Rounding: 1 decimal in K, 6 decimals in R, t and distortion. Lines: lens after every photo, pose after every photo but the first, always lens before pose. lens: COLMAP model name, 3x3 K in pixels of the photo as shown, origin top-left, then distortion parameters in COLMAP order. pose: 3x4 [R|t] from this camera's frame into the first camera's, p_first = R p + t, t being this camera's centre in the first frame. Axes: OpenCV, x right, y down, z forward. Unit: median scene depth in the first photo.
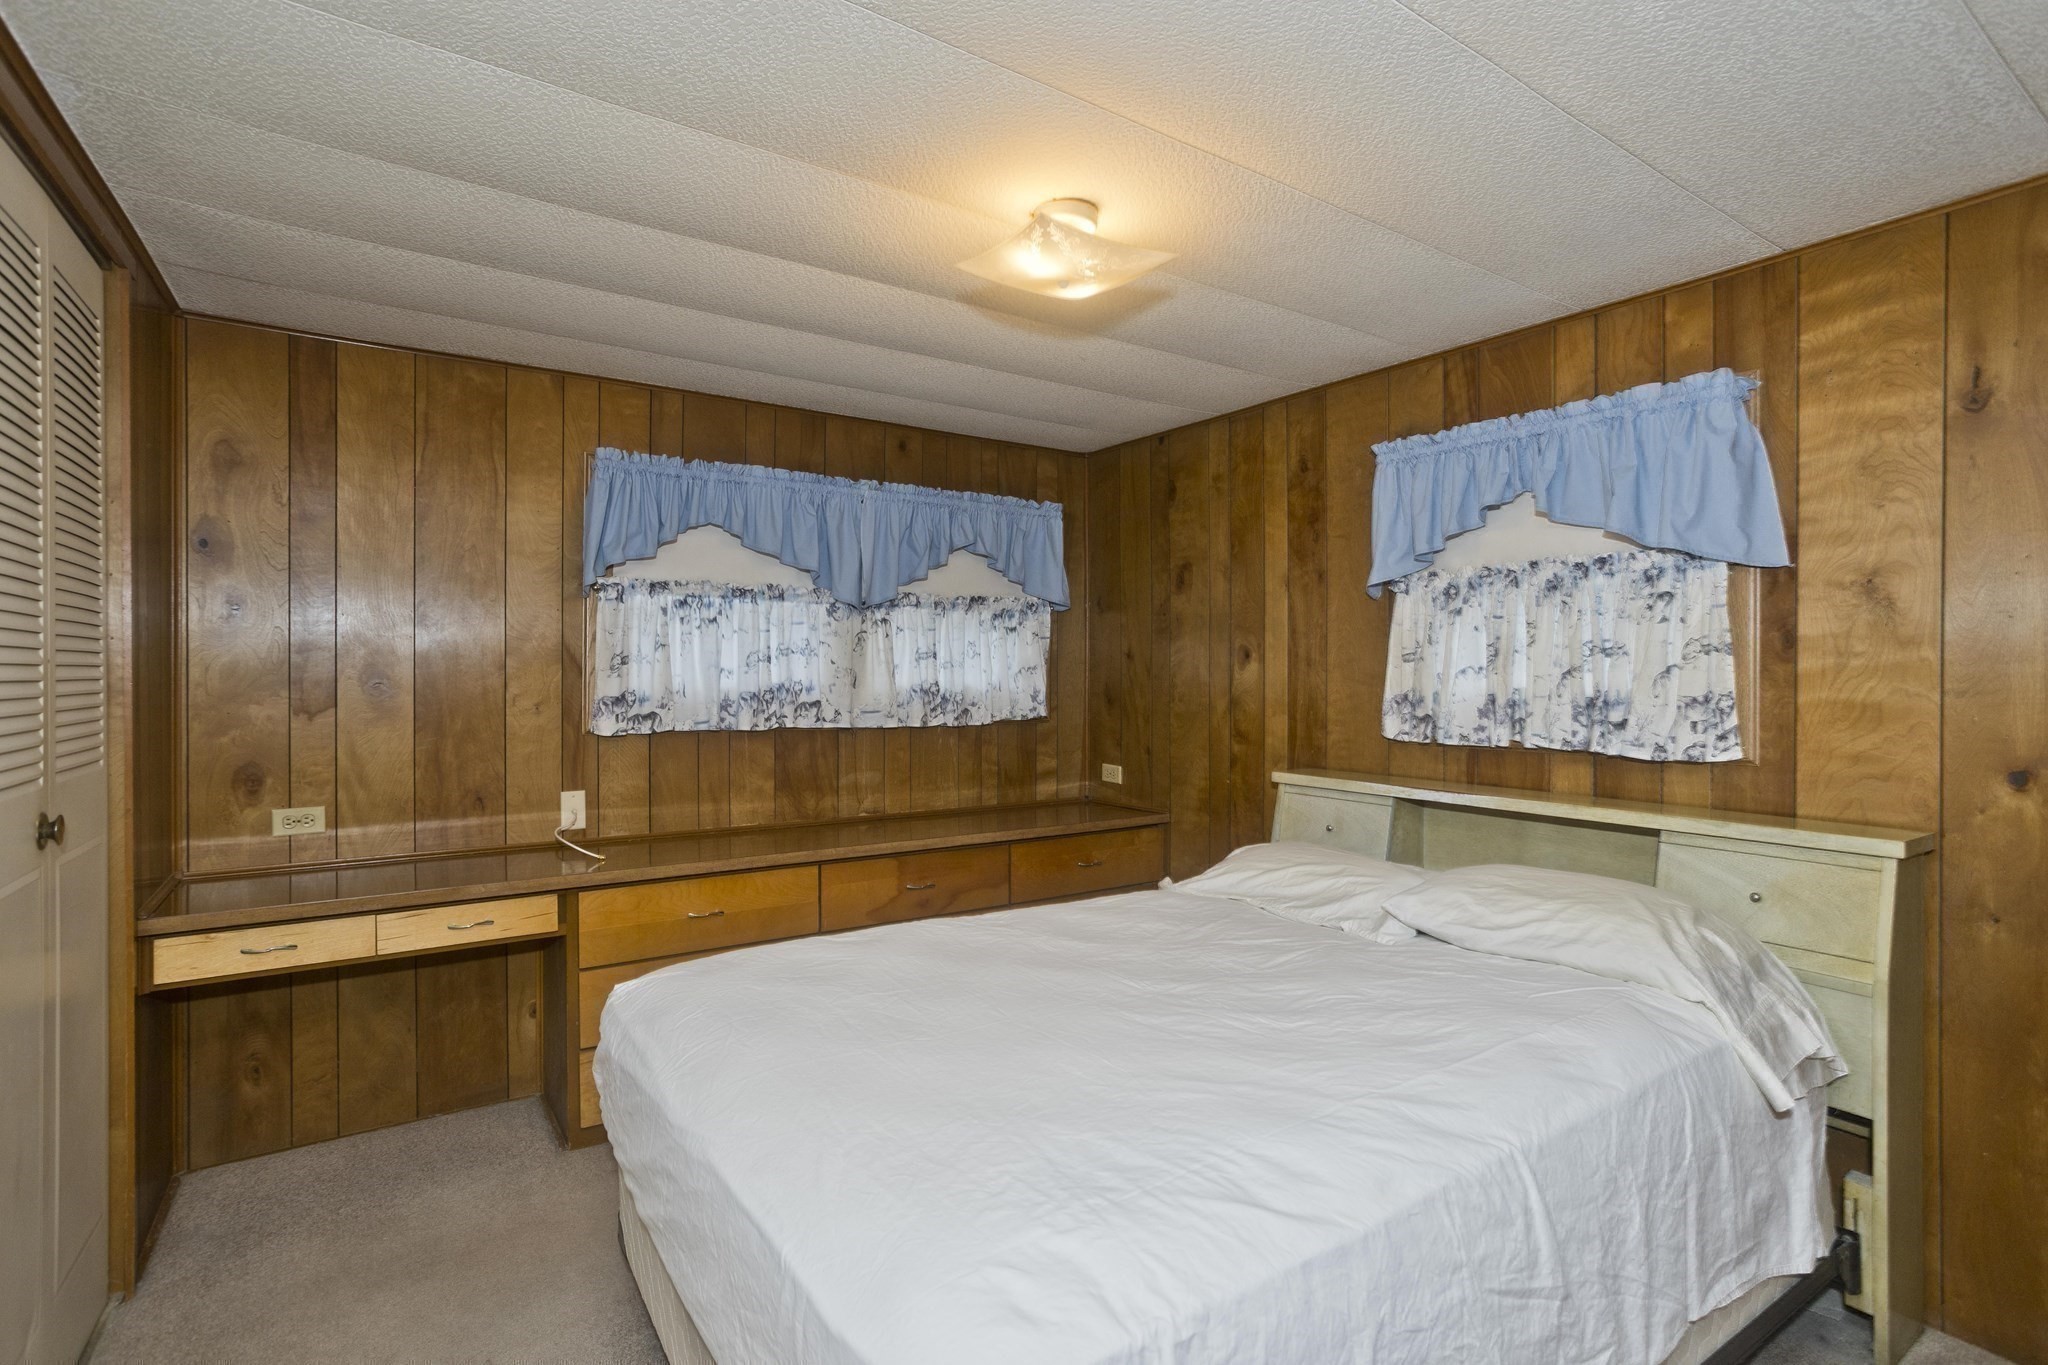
lens RADIAL K [[977.7, 0, 1004.3], [0, 977.7, 669.6], [0, 0, 1]] dist [-0.025180, 0.000612]
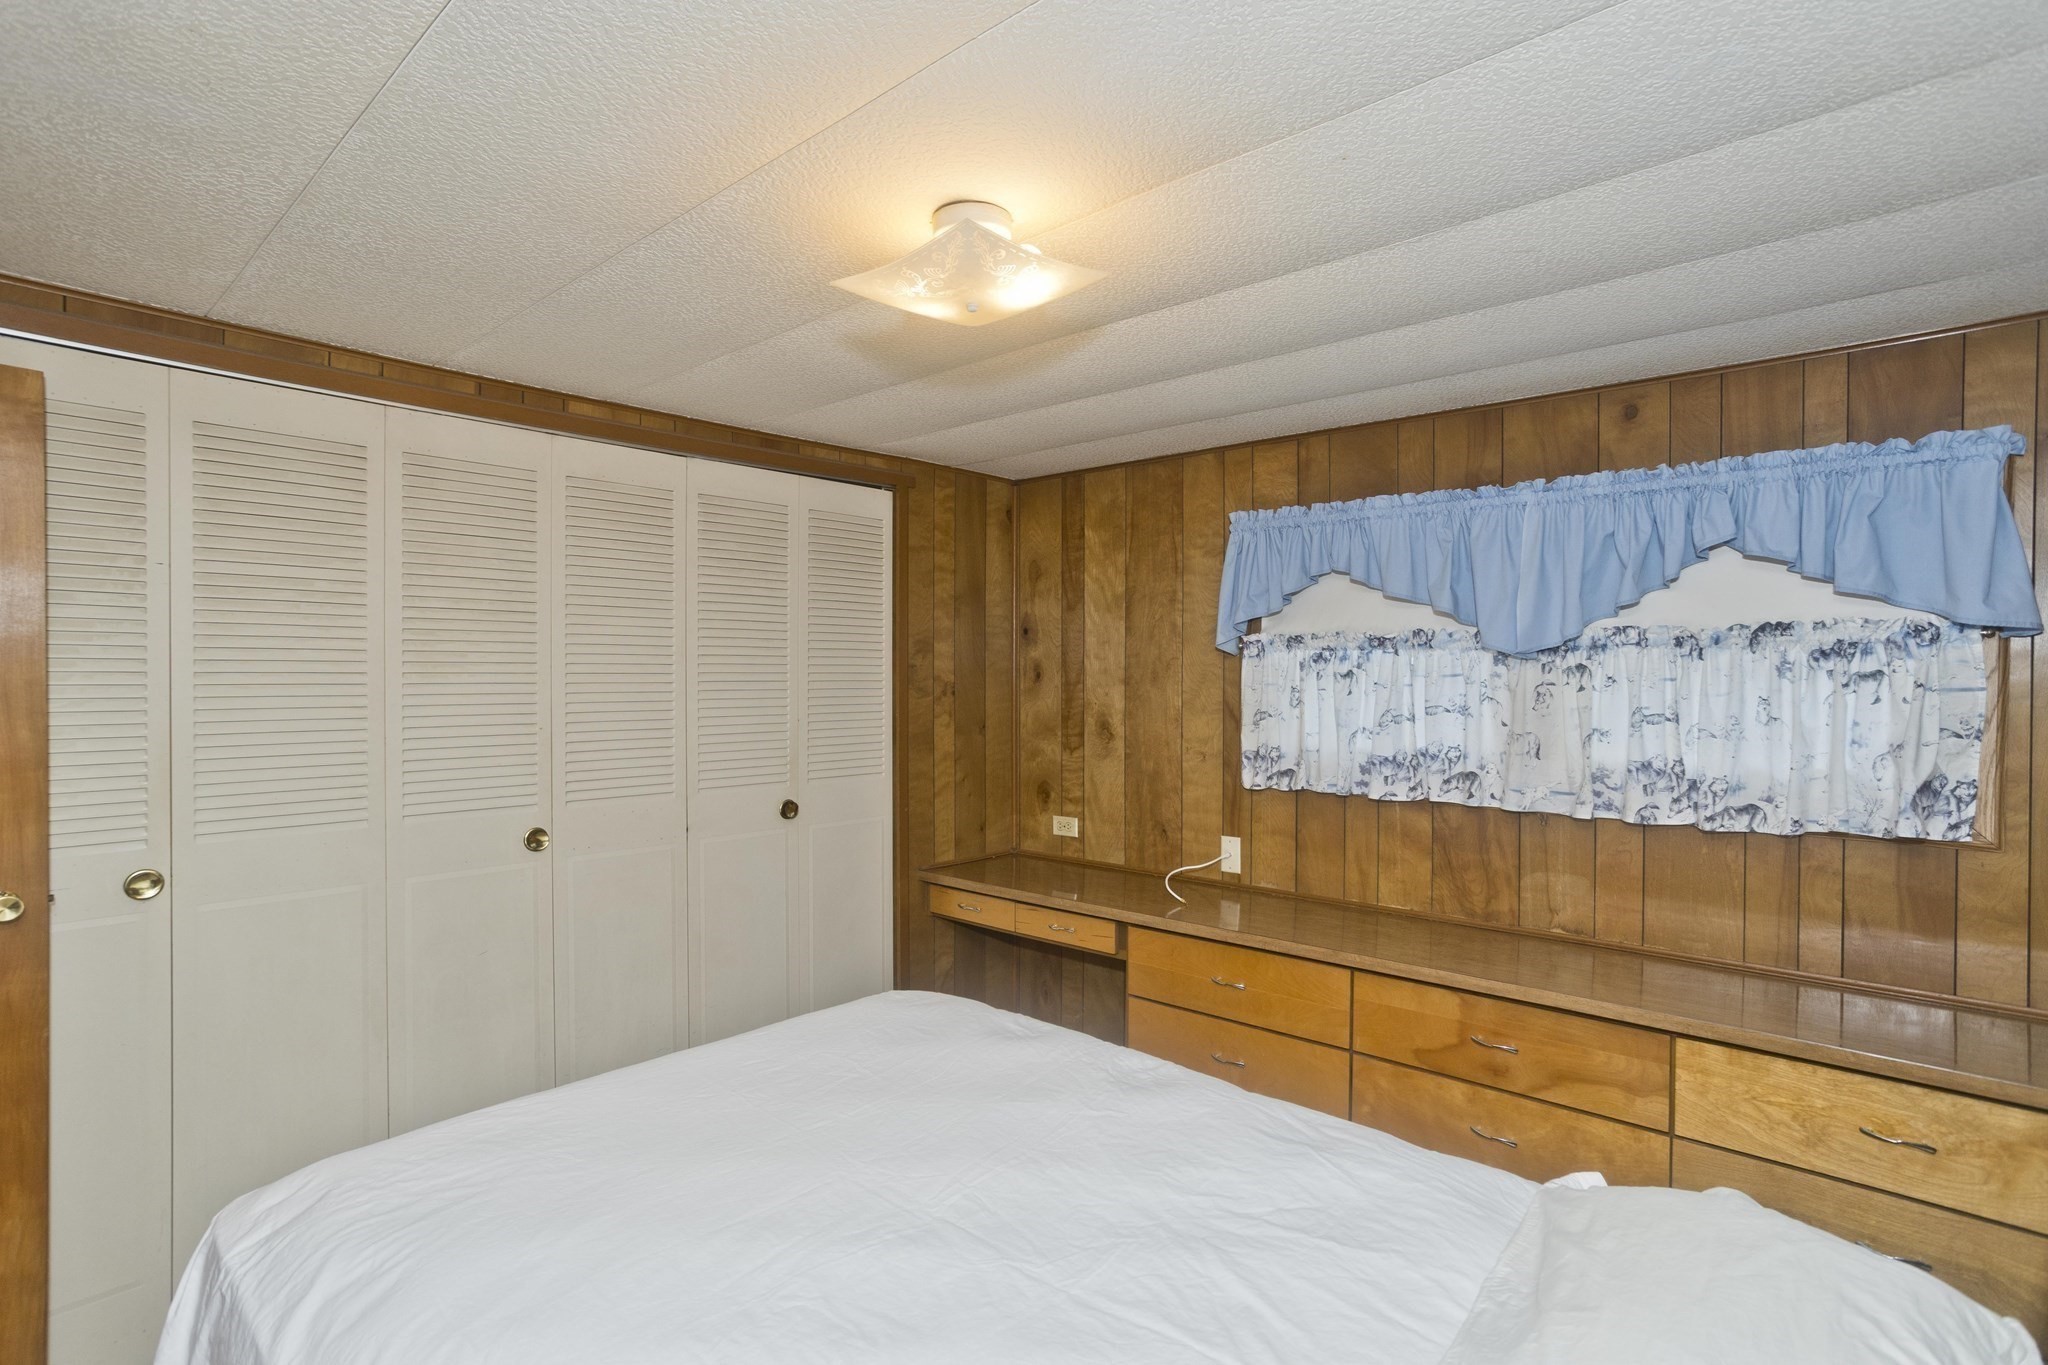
lens RADIAL K [[977.7, 0, 1004.3], [0, 977.7, 669.6], [0, 0, 1]] dist [-0.025180, 0.000612]
pose [[0.265533, -0.003576, -0.964095, 0.479142], [0.002369, 0.999993, -0.003056, -0.051184], [0.964099, -0.001472, 0.265539, 0.433884]]
